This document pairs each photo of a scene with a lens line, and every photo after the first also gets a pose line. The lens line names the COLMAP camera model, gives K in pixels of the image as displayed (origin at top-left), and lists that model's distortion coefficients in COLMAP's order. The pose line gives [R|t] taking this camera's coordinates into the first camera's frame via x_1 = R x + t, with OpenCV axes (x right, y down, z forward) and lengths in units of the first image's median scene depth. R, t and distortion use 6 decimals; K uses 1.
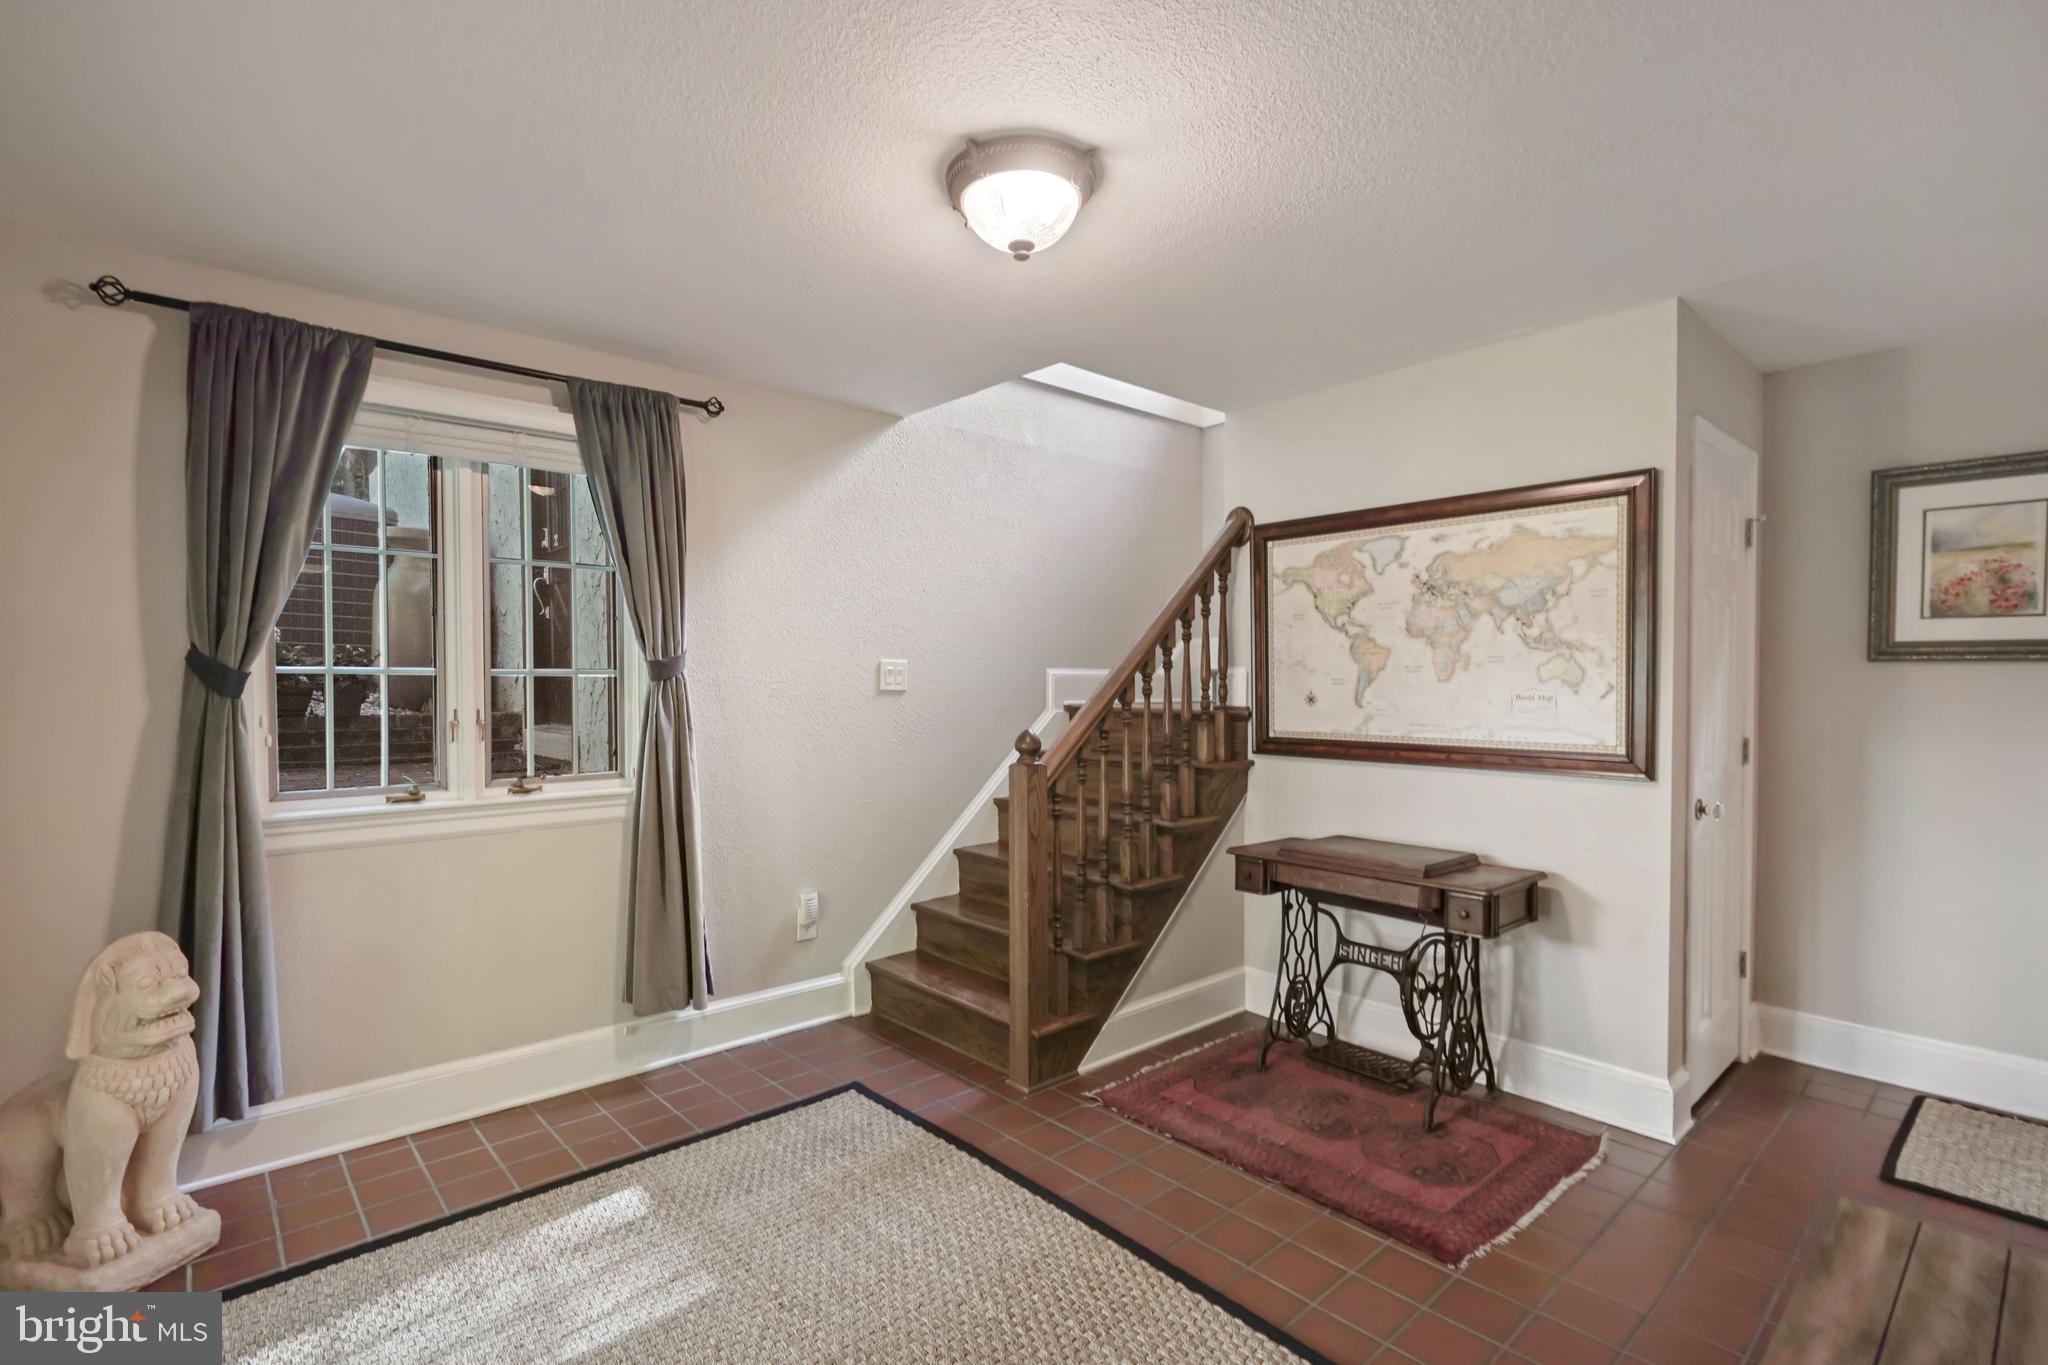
lens RADIAL K [[936.2, 0, 1012.9], [0, 936.2, 686.9], [0, 0, 1]] dist [-0.003481, 0.000230]
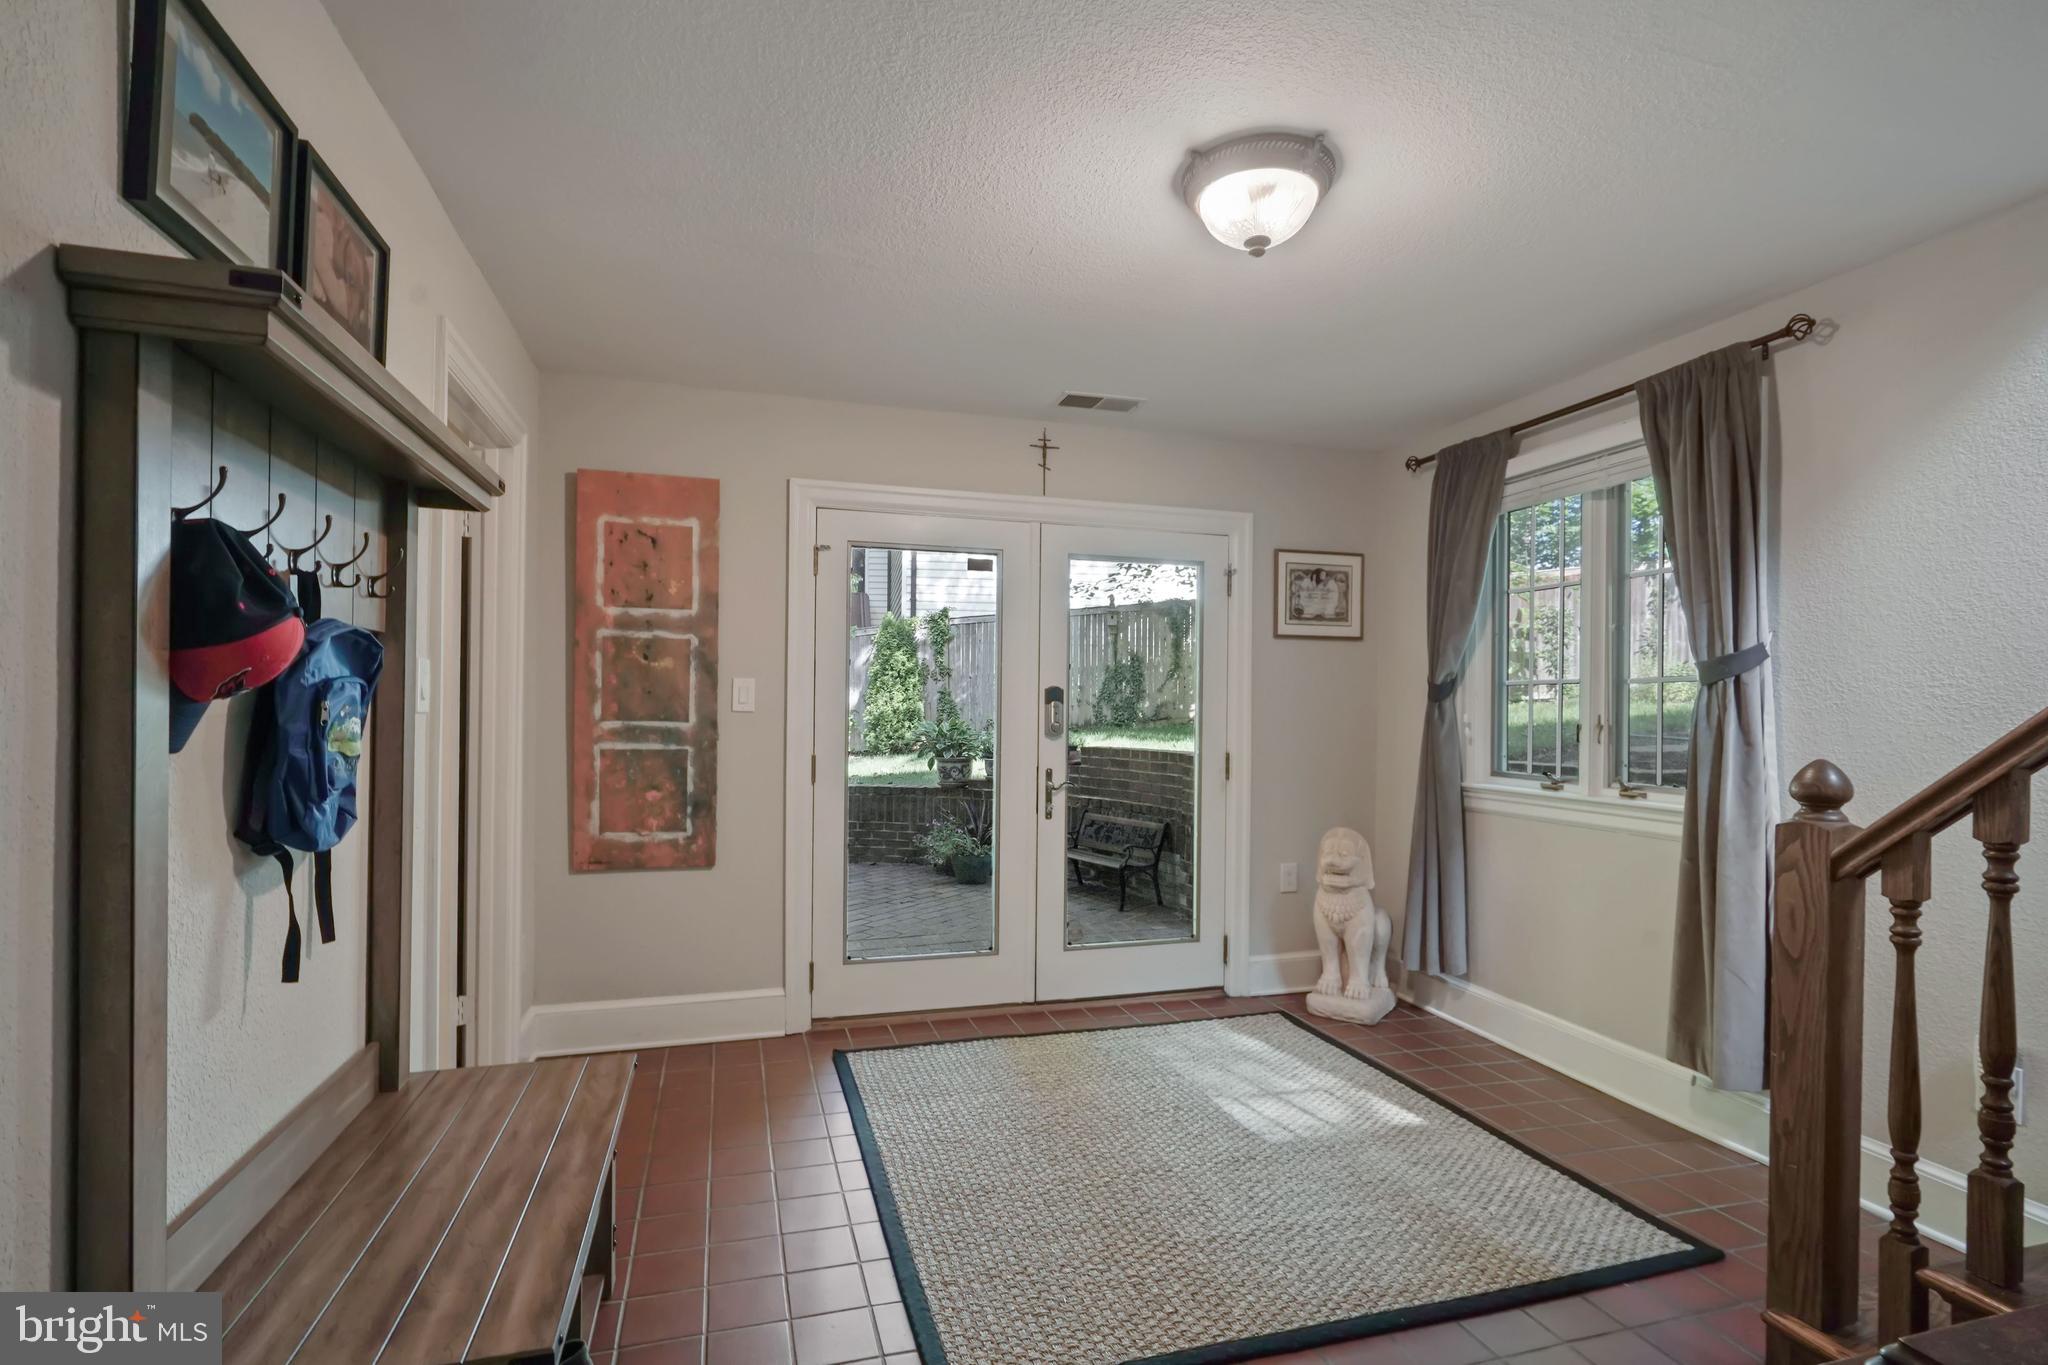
lens RADIAL K [[936.2, 0, 1012.0], [0, 936.2, 694.2], [0, 0, 1]] dist [-0.003481, 0.000230]
pose [[-0.407511, -0.013559, -0.913100, 0.794150], [-0.016580, 0.999835, -0.007447, 0.021219], [0.913050, 0.012104, -0.407669, 0.908922]]
